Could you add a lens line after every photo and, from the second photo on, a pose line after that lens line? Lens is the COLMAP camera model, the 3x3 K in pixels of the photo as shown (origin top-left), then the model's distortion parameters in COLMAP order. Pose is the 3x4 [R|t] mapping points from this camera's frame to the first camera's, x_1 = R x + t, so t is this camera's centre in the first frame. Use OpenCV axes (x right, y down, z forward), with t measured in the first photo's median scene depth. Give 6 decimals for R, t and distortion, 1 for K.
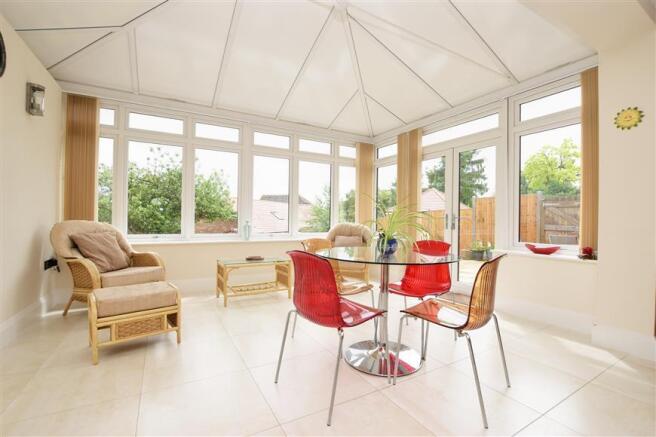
lens RADIAL K [[290.7, 0, 328.0], [0, 290.7, 218.5], [0, 0, 1]] dist [-0.025988, -0.000193]
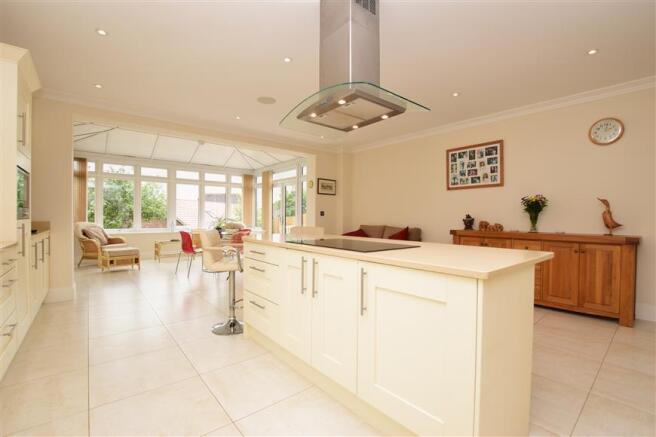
lens RADIAL K [[290.7, 0, 328.0], [0, 290.7, 218.5], [0, 0, 1]] dist [-0.025988, -0.000193]
pose [[0.983911, -0.006864, 0.178528, 0.383238], [0.004851, 0.999920, 0.011711, -0.024970], [-0.178594, -0.010656, 0.983865, -1.018917]]
